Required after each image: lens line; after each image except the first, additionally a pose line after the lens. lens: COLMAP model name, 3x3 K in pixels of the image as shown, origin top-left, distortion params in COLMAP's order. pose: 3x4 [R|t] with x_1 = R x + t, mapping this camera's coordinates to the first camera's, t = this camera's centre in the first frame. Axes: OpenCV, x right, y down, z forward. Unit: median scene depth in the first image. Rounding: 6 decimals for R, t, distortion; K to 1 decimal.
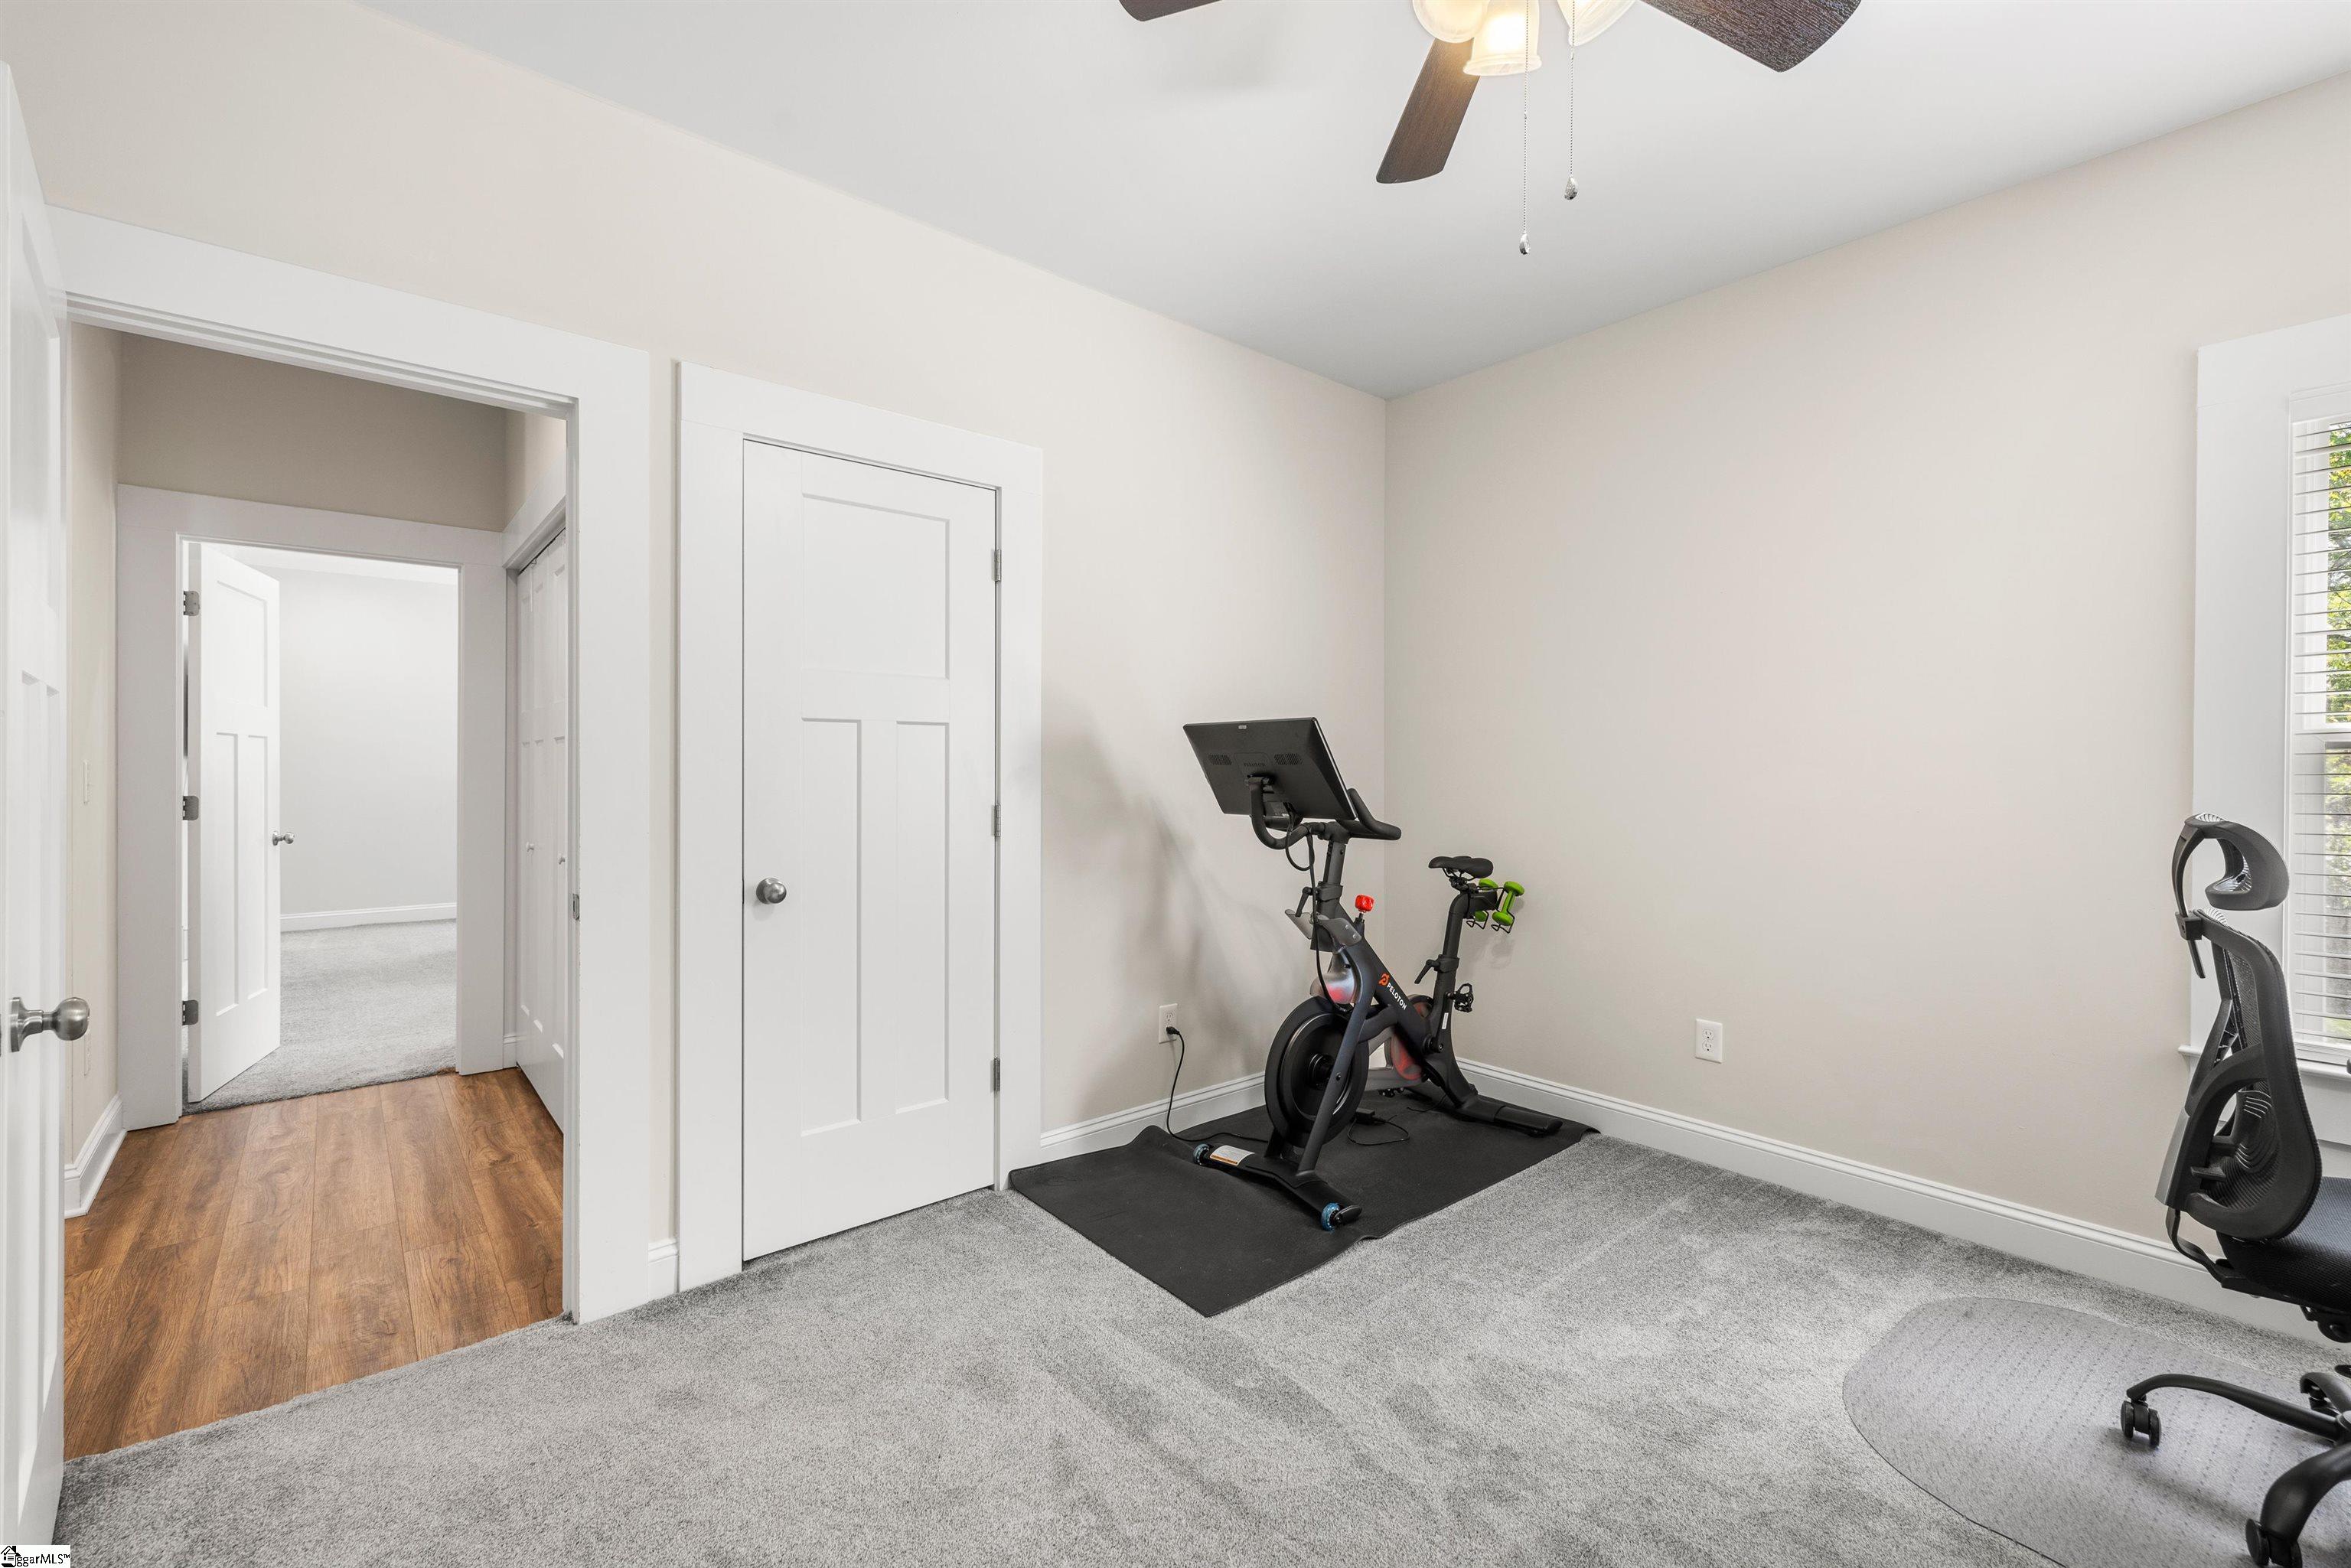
lens RADIAL K [[994.4, 0, 1166.9], [0, 994.4, 775.3], [0, 0, 1]] dist [0.000819, 0.000914]
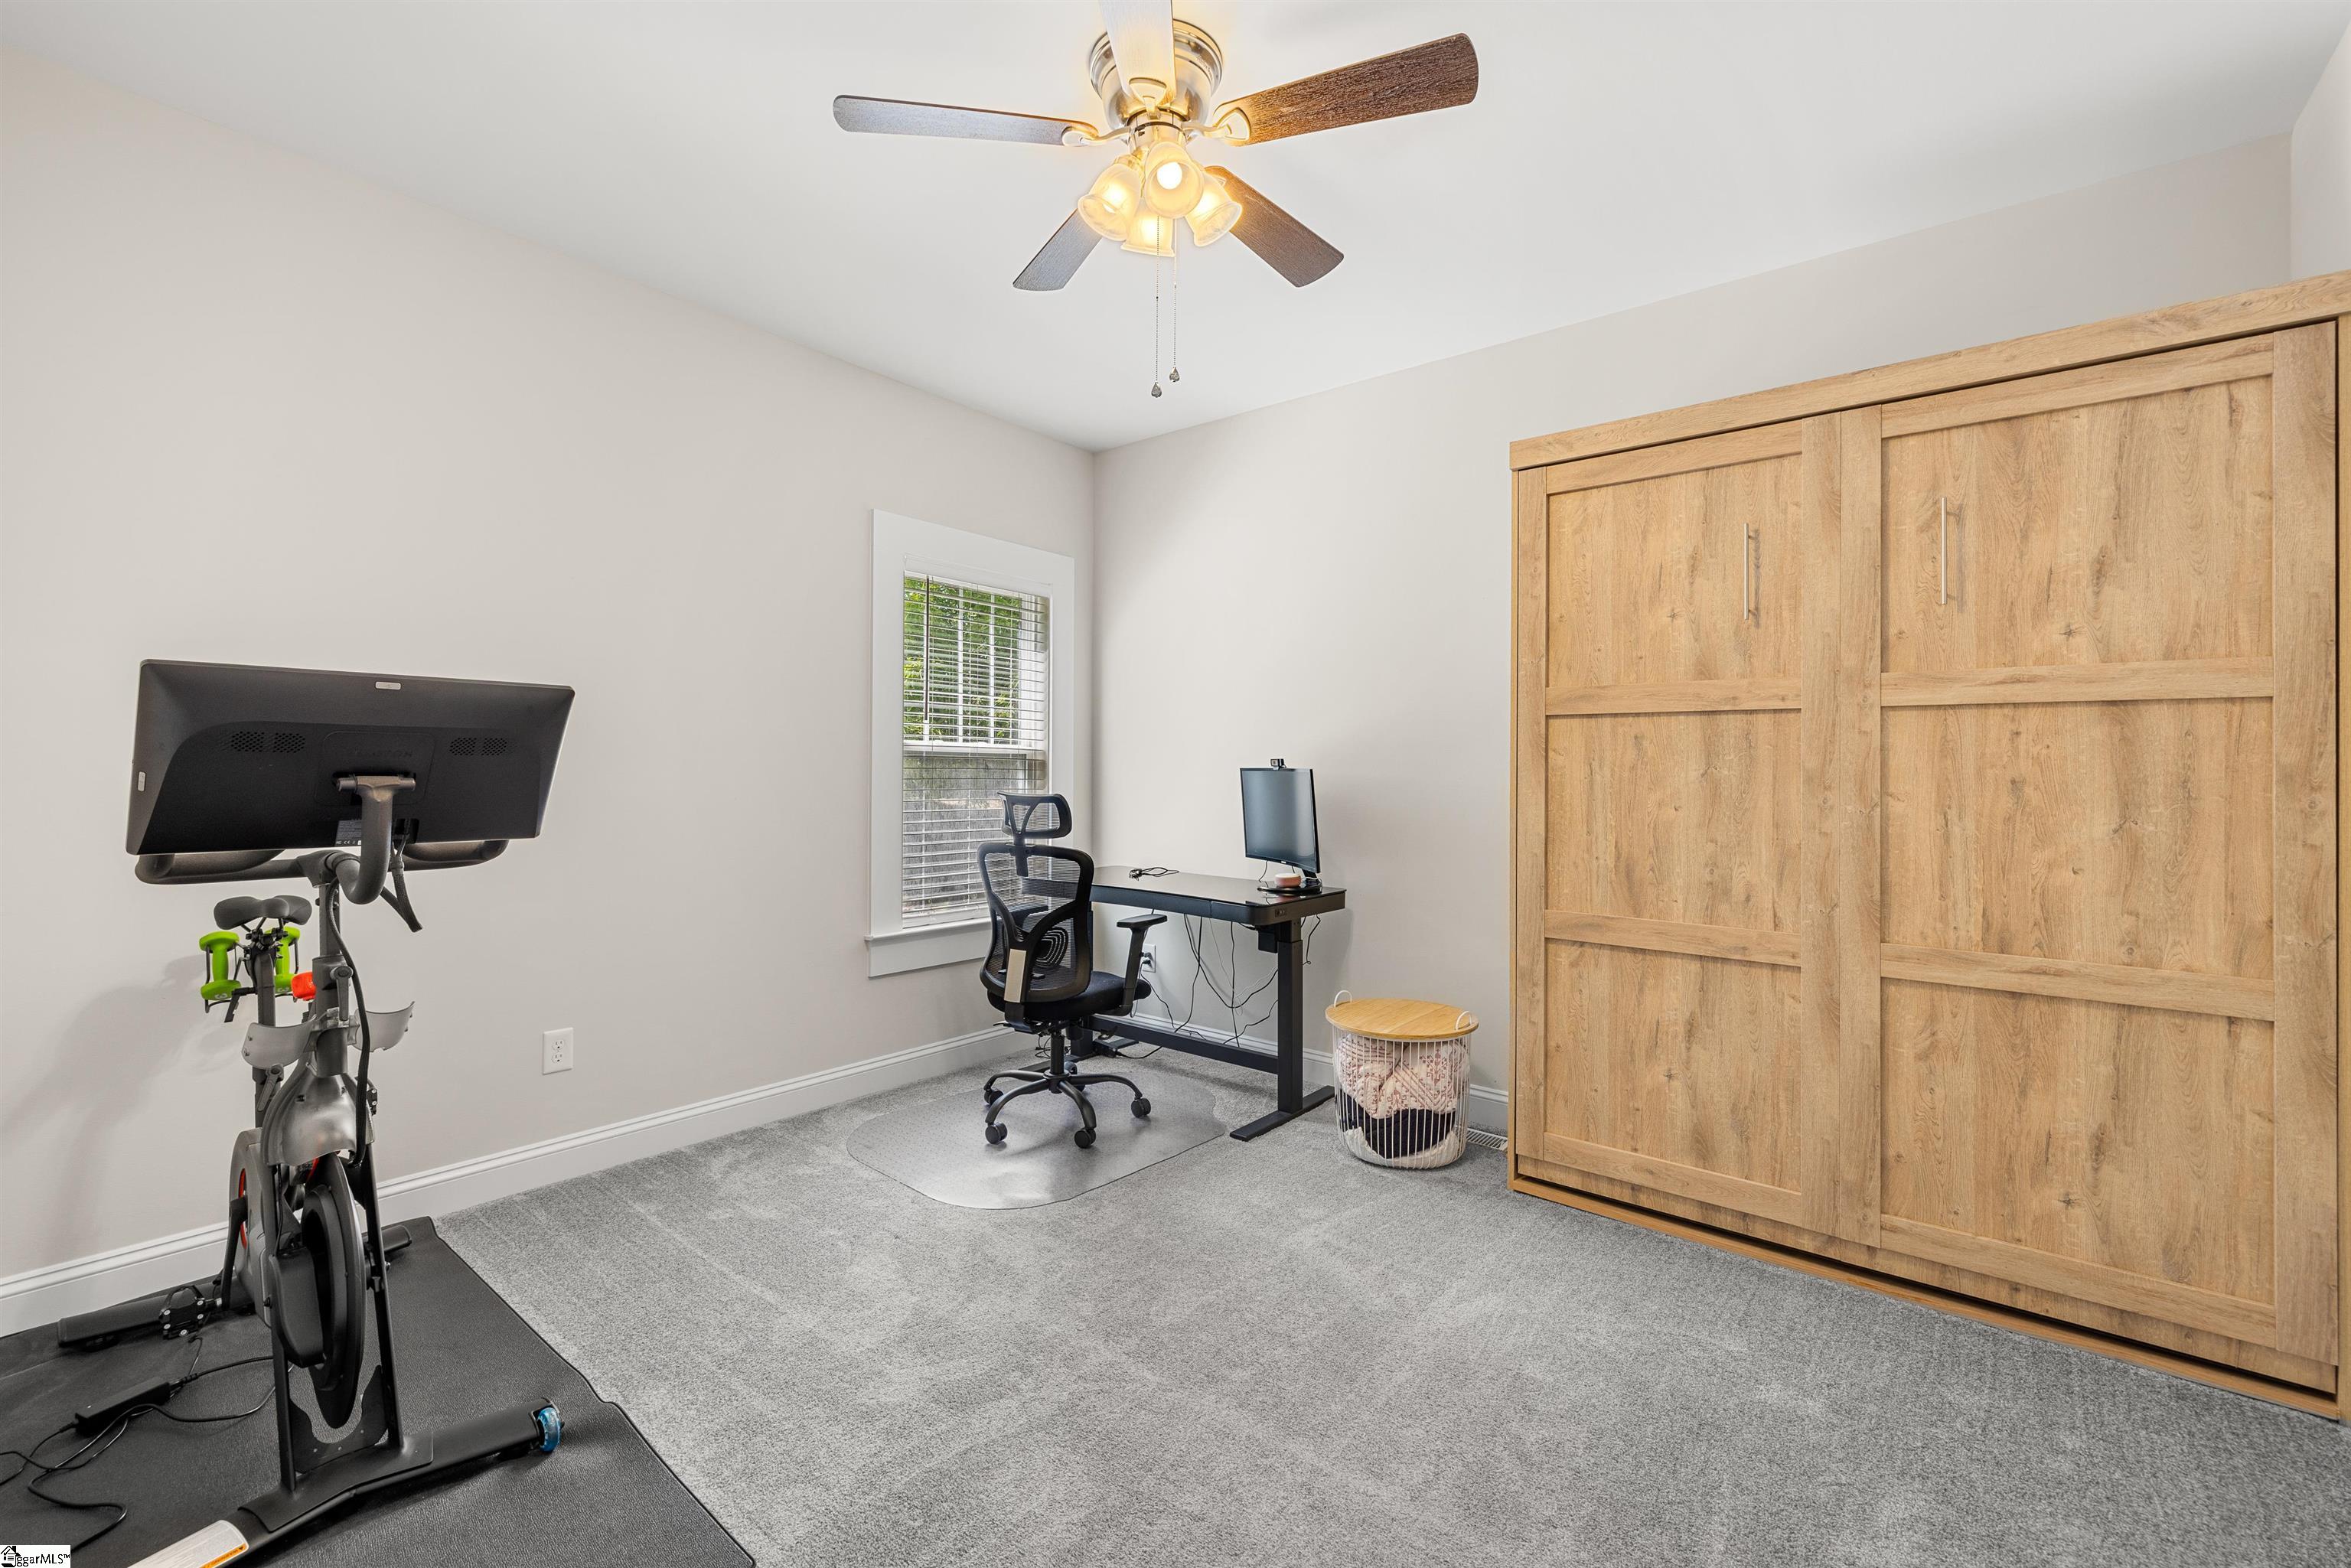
lens RADIAL K [[994.4, 0, 1165.3], [0, 994.4, 768.4], [0, 0, 1]] dist [0.000819, 0.000914]
pose [[-0.178619, -0.004922, 0.983906, -0.609805], [0.002227, 0.999983, 0.005407, -0.006815], [-0.983916, 0.003157, -0.178605, 0.755651]]
